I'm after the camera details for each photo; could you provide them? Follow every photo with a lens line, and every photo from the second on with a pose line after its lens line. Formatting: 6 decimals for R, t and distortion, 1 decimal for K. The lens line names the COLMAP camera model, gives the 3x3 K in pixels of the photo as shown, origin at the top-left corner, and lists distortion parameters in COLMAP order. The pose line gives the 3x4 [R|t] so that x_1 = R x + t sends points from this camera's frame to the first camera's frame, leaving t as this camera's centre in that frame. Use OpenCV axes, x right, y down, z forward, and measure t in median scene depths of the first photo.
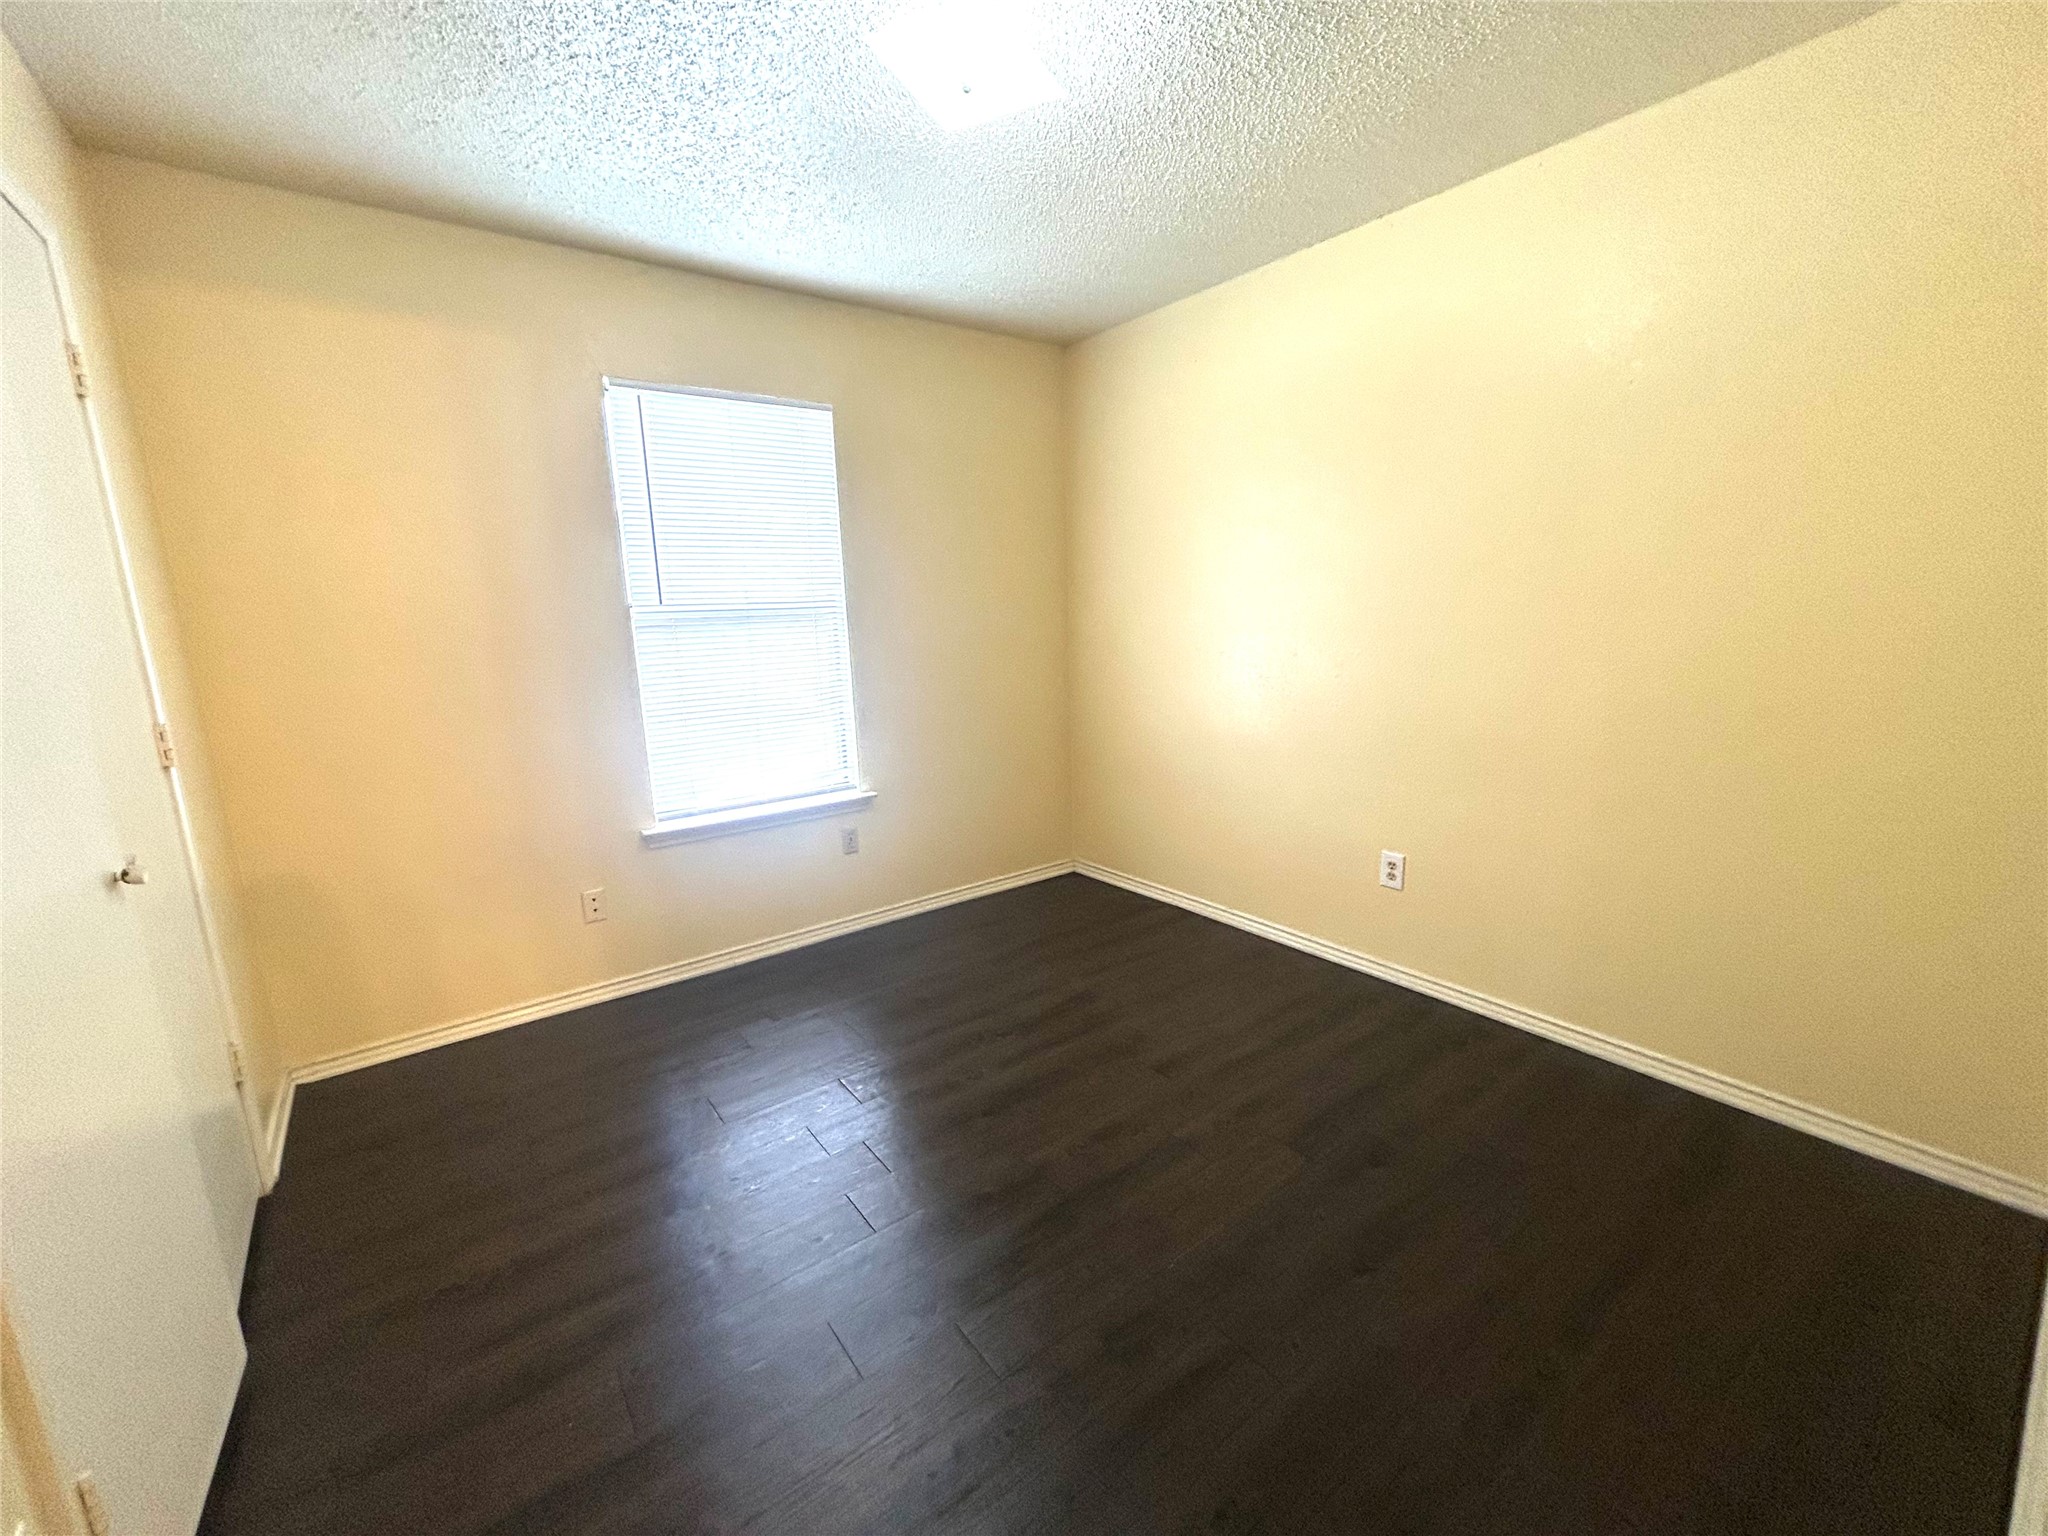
lens RADIAL K [[831.5, 0, 1021.5], [0, 831.5, 775.7], [0, 0, 1]] dist [-0.000883, 0.001456]
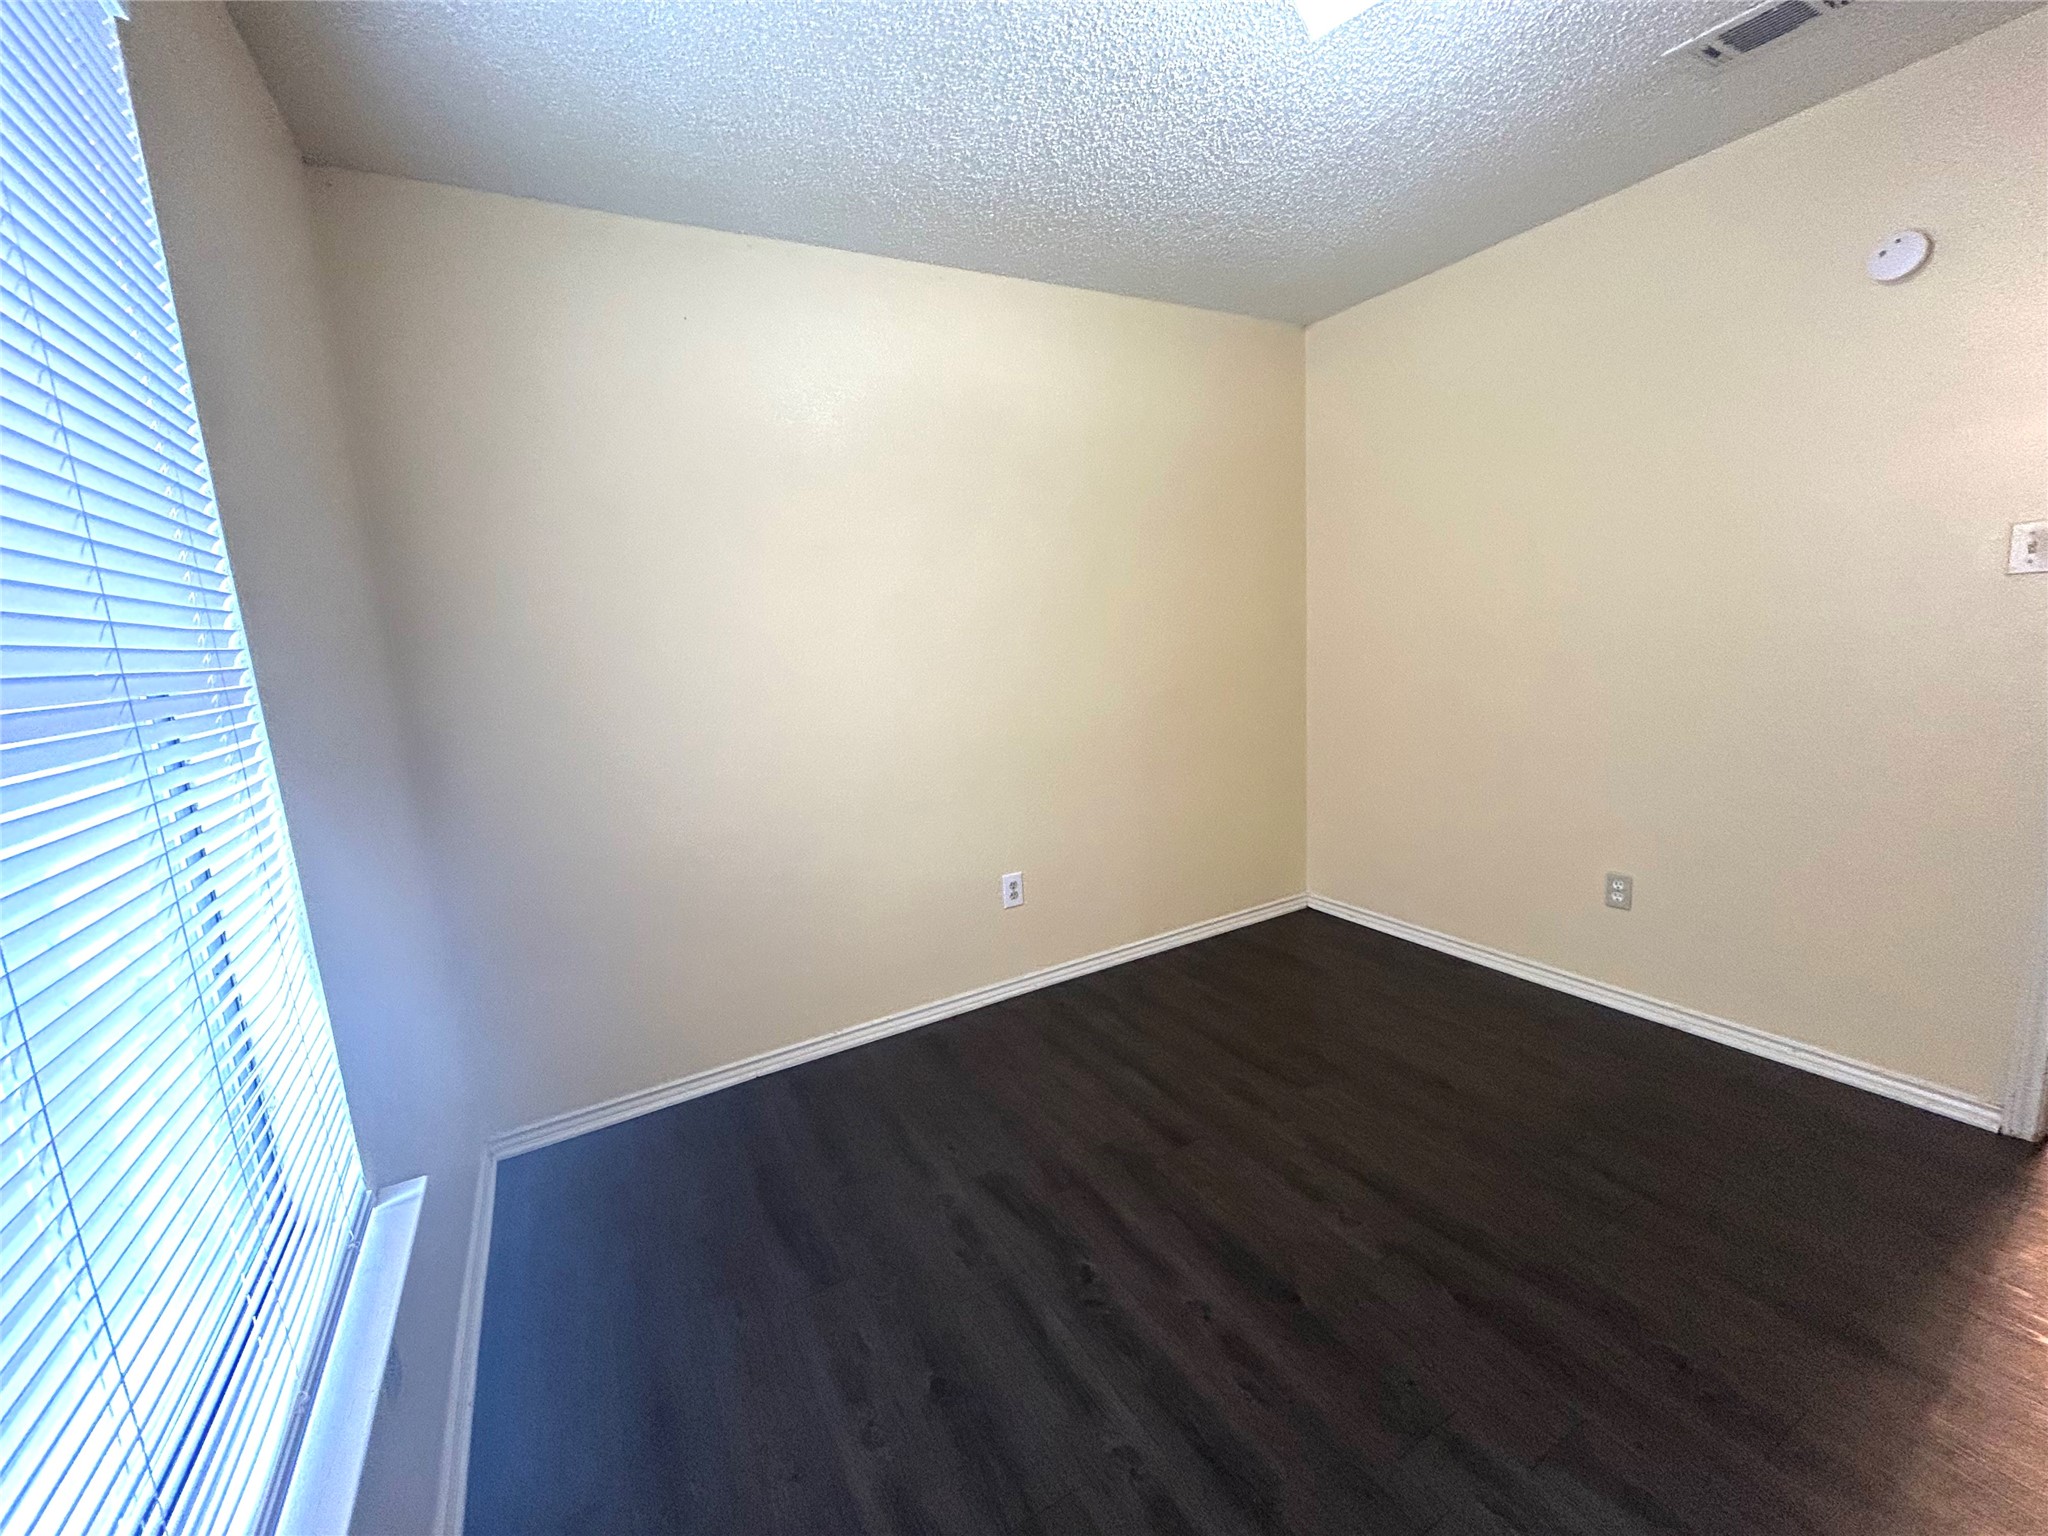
lens RADIAL K [[831.5, 0, 1025.0], [0, 831.5, 766.2], [0, 0, 1]] dist [-0.000883, 0.001456]
pose [[0.135376, -0.142854, 0.980442, -0.573247], [0.265842, 0.958504, 0.102951, -0.143617], [-0.954464, 0.246705, 0.167735, 0.772593]]
